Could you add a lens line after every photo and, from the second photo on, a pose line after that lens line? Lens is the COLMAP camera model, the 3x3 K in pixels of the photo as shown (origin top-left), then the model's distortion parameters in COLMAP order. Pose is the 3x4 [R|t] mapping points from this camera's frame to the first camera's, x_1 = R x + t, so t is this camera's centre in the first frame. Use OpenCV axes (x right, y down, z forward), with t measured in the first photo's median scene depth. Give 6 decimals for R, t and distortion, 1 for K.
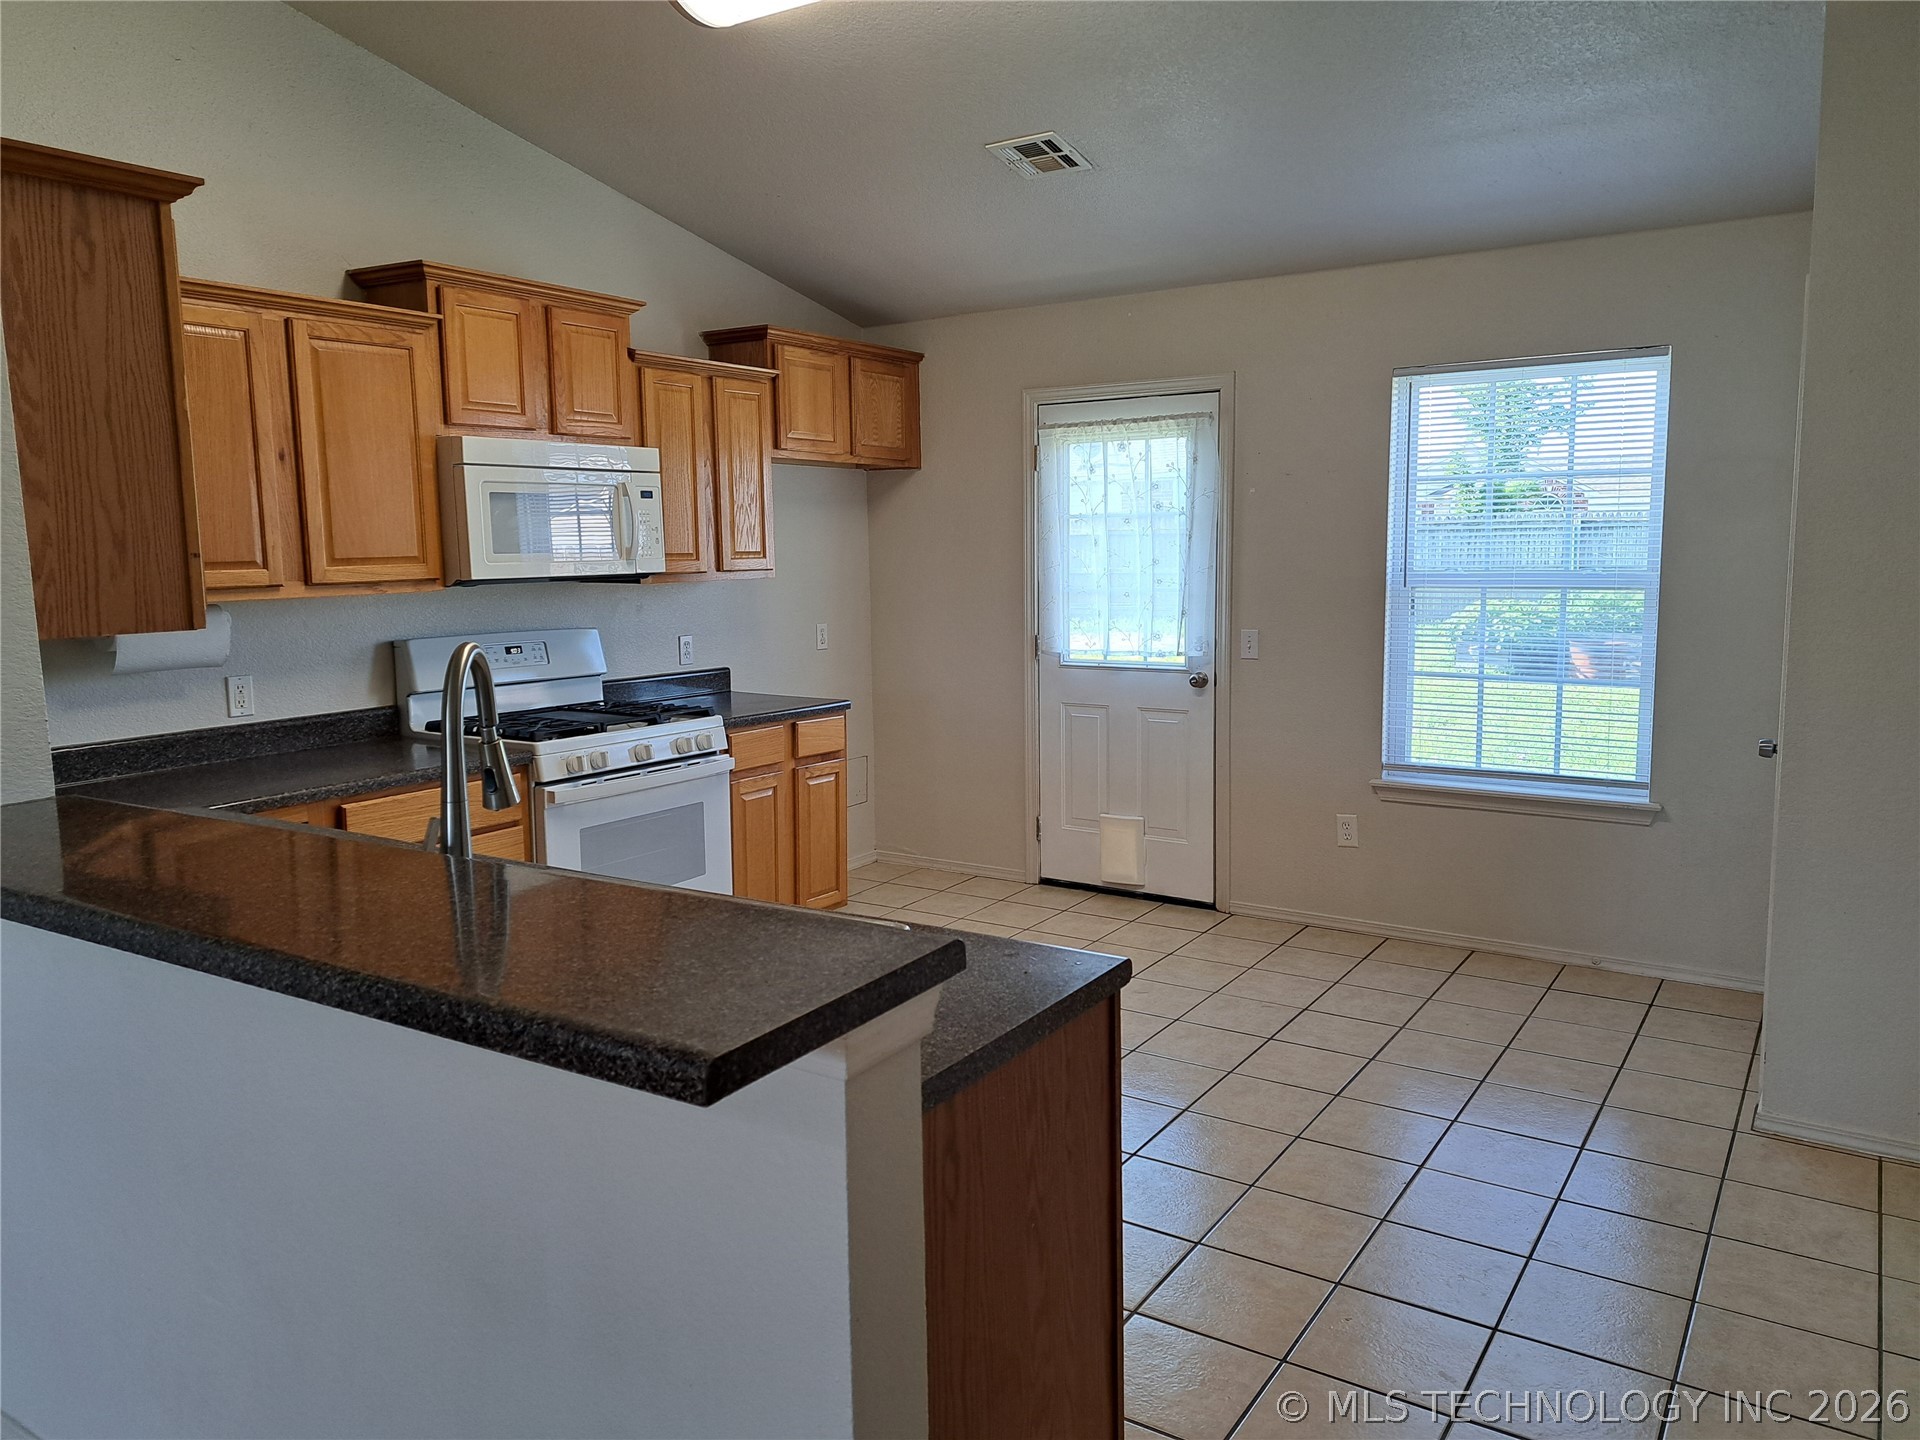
lens RADIAL K [[1370.6, 0, 977.2], [0, 1370.6, 704.5], [0, 0, 1]] dist [0.061927, -0.055486]
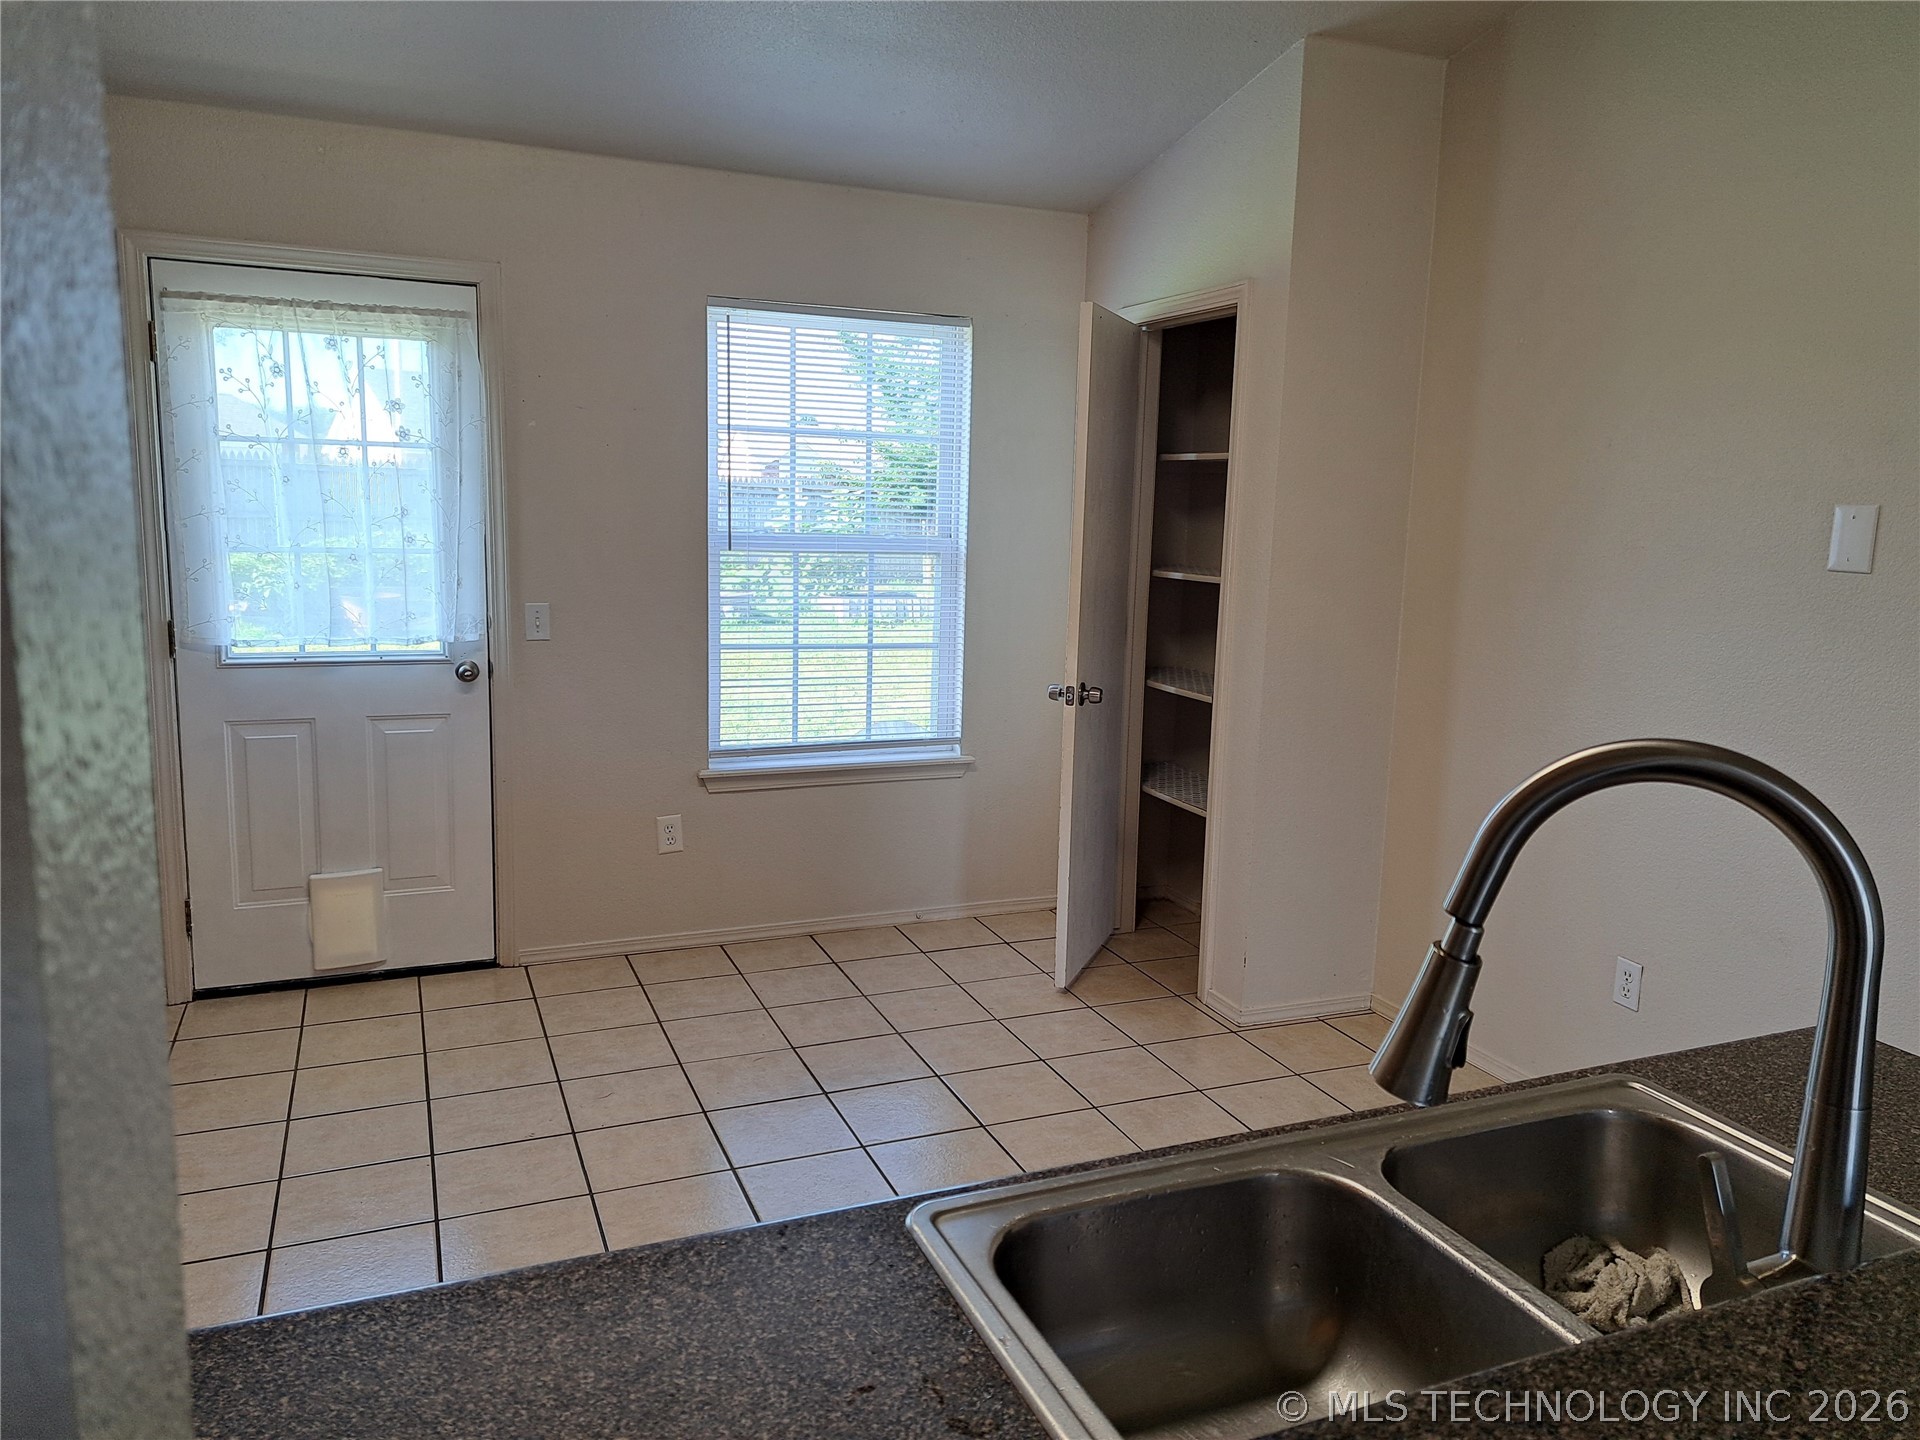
lens RADIAL K [[1370.6, 0, 974.5], [0, 1370.6, 704.2], [0, 0, 1]] dist [0.061927, -0.055486]
pose [[0.553075, -0.098602, 0.827276, -0.323815], [0.064457, 0.995060, 0.075507, -0.040957], [-0.830635, 0.011563, 0.556698, 0.362539]]
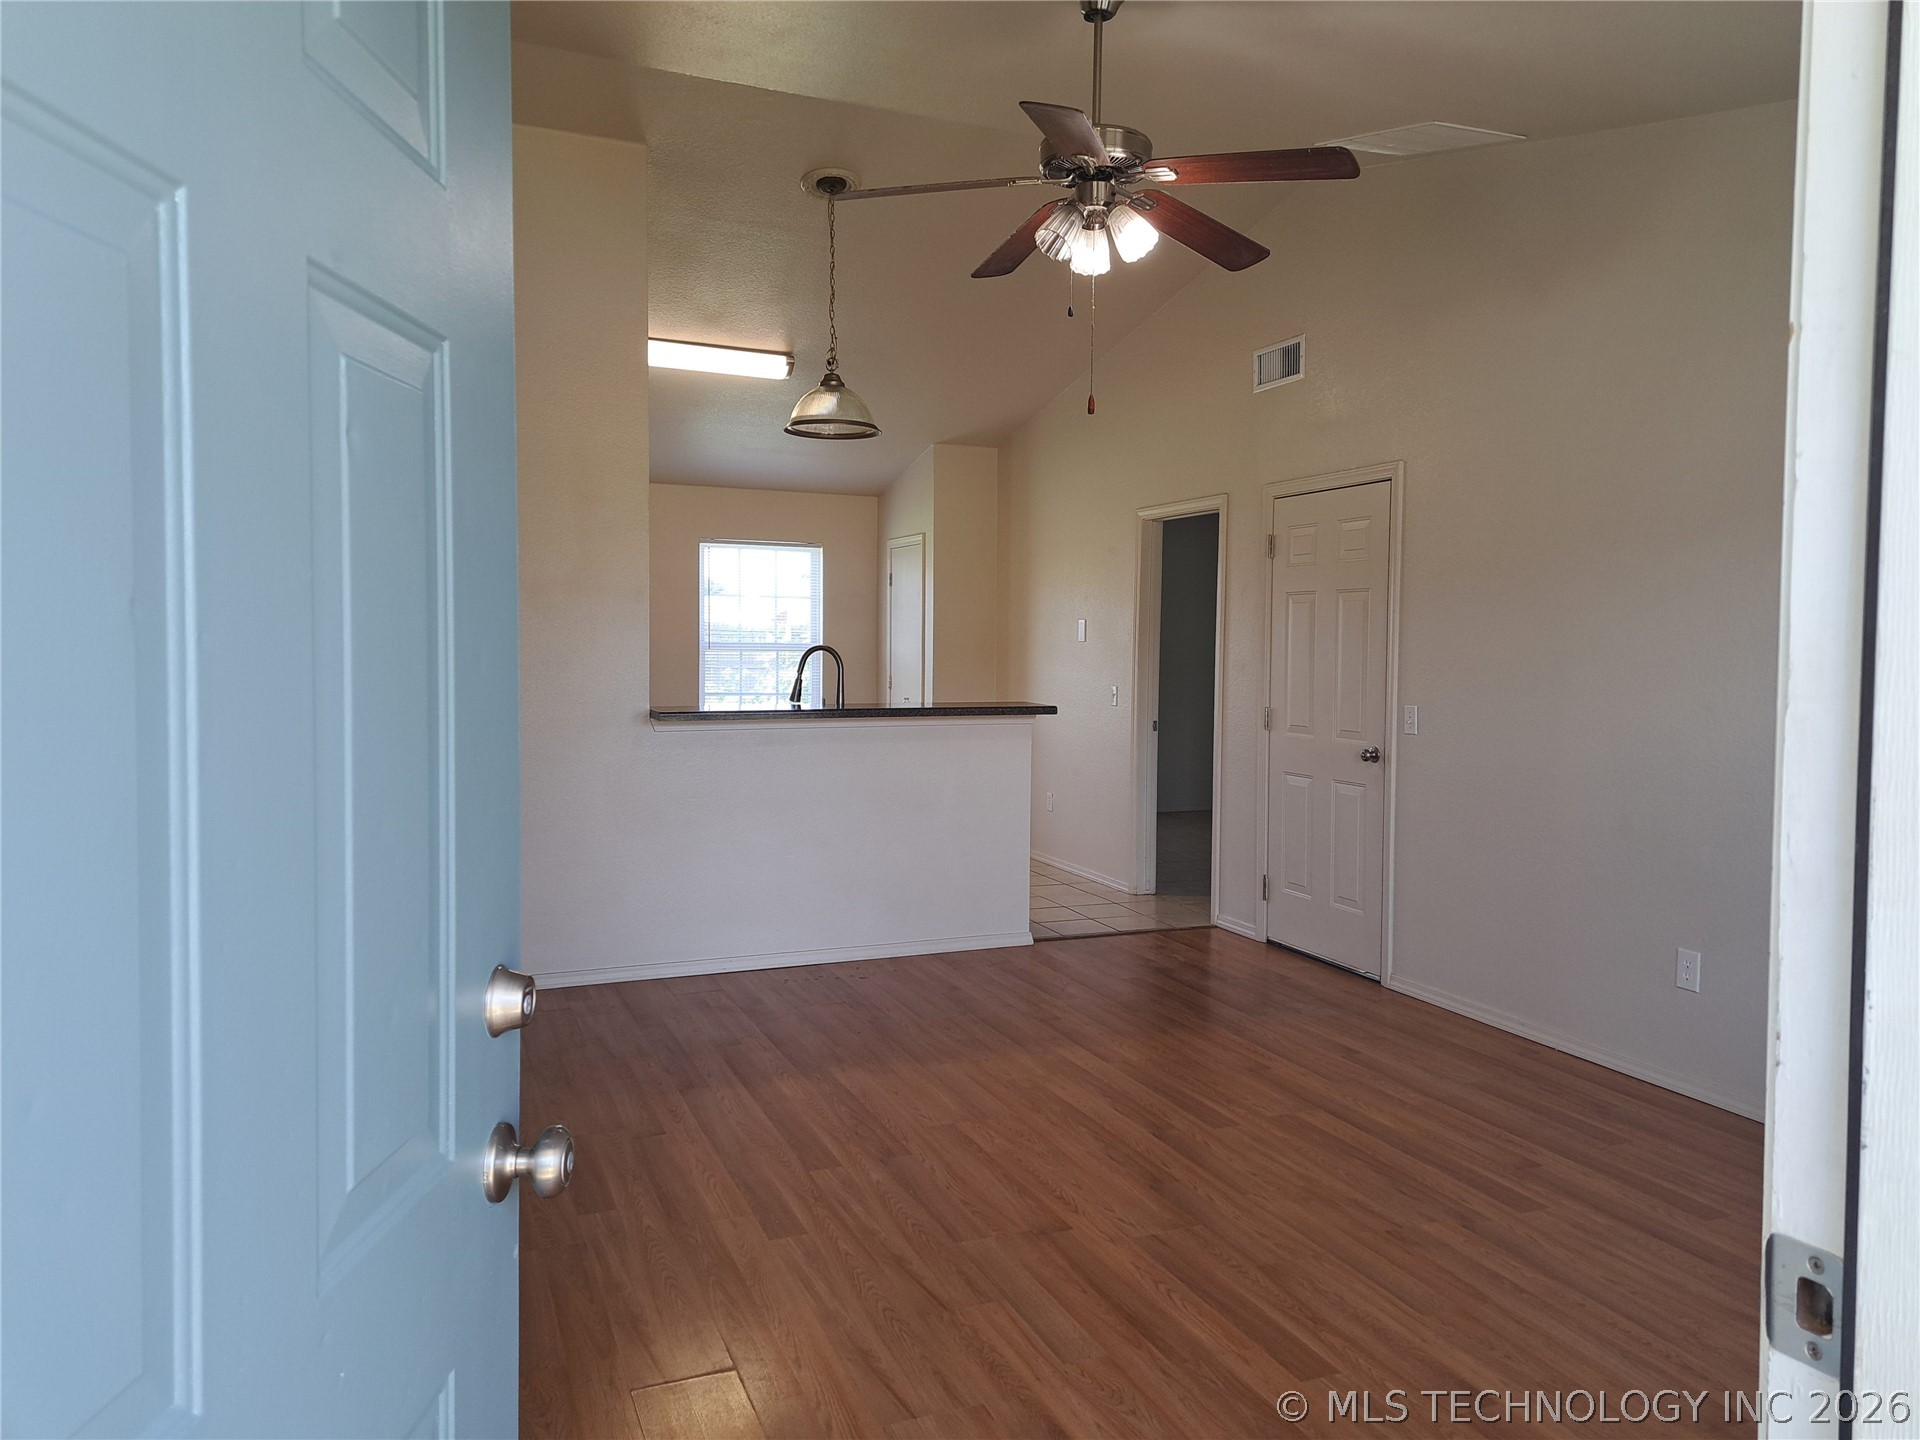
lens RADIAL K [[1370.6, 0, 972.8], [0, 1370.6, 709.4], [0, 0, 1]] dist [0.061927, -0.055486]
pose [[0.570787, -0.024964, 0.820719, -1.026171], [0.081155, 0.996359, -0.026134, 0.078357], [-0.817078, 0.081523, 0.570734, -0.394351]]
